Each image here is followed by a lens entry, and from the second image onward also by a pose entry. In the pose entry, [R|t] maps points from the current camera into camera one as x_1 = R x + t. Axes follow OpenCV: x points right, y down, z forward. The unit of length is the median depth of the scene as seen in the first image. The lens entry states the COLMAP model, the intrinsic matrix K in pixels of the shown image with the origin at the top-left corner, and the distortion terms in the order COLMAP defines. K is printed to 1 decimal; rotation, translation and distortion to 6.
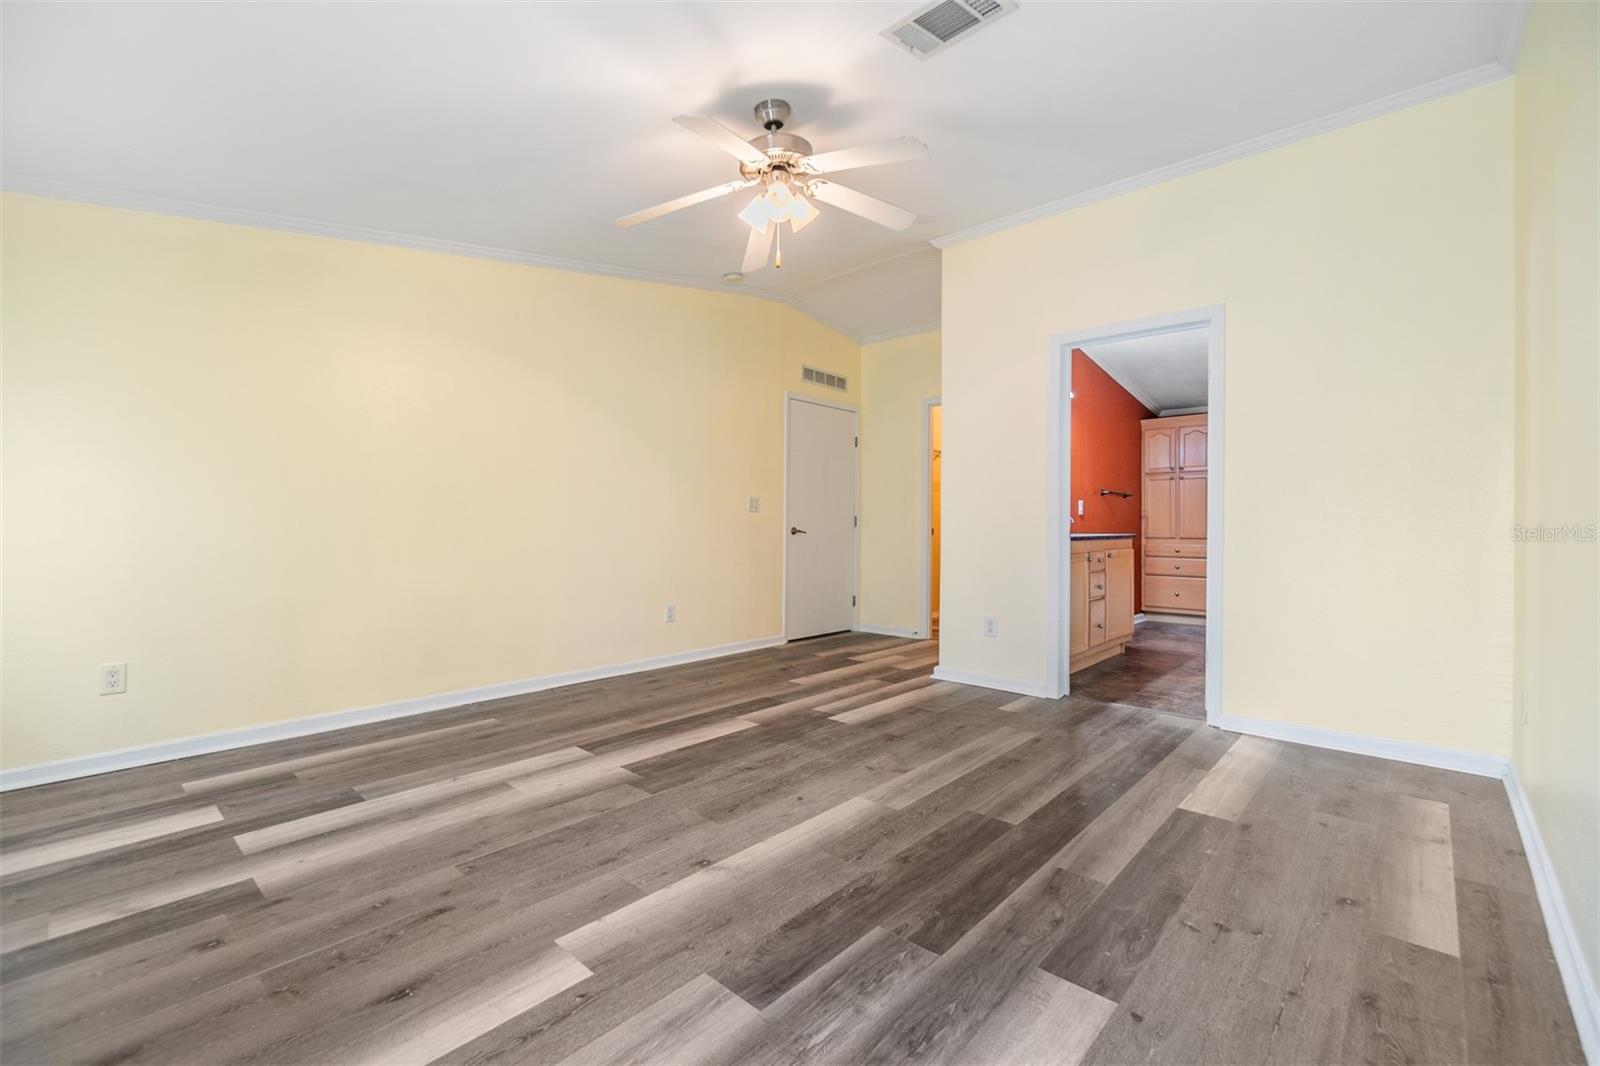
lens RADIAL K [[698.4, 0, 800.2], [0, 698.4, 531.9], [0, 0, 1]] dist [-0.004122, 0.000292]
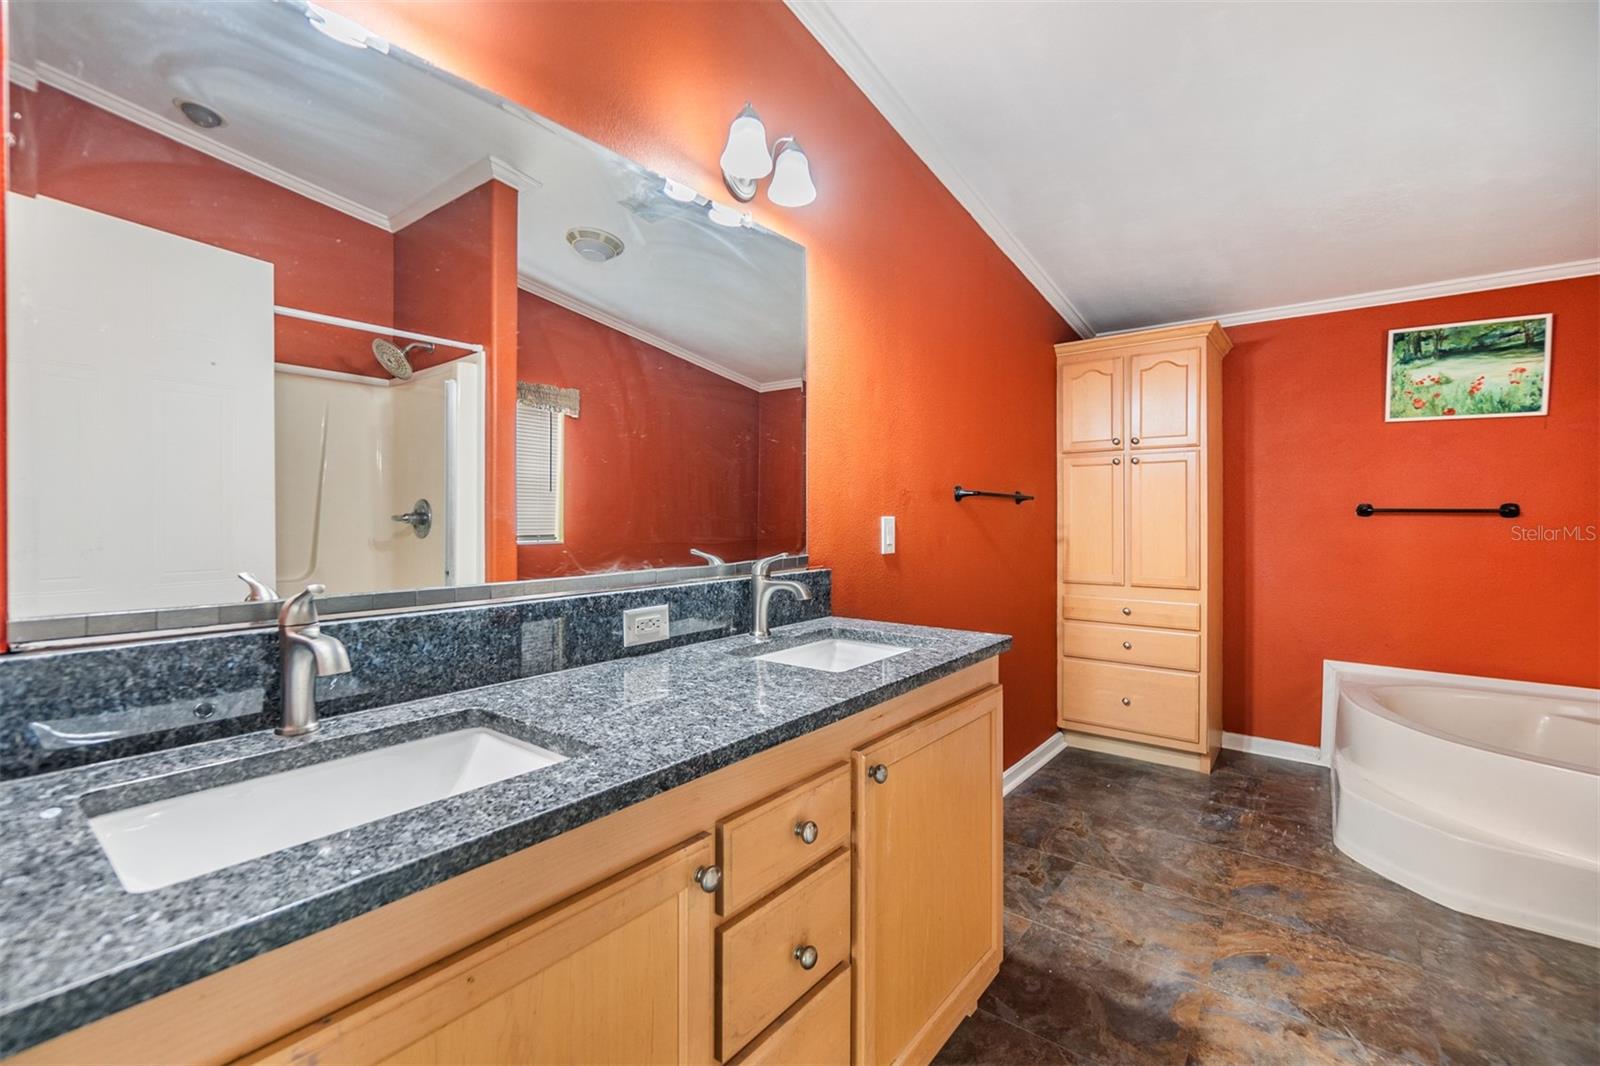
lens RADIAL K [[698.4, 0, 800.0], [0, 698.4, 523.2], [0, 0, 1]] dist [-0.004122, 0.000292]
pose [[0.998741, -0.003757, 0.050022, 0.287109], [0.003455, 0.999975, 0.006131, -0.037726], [-0.050043, -0.005951, 0.998729, 0.522937]]
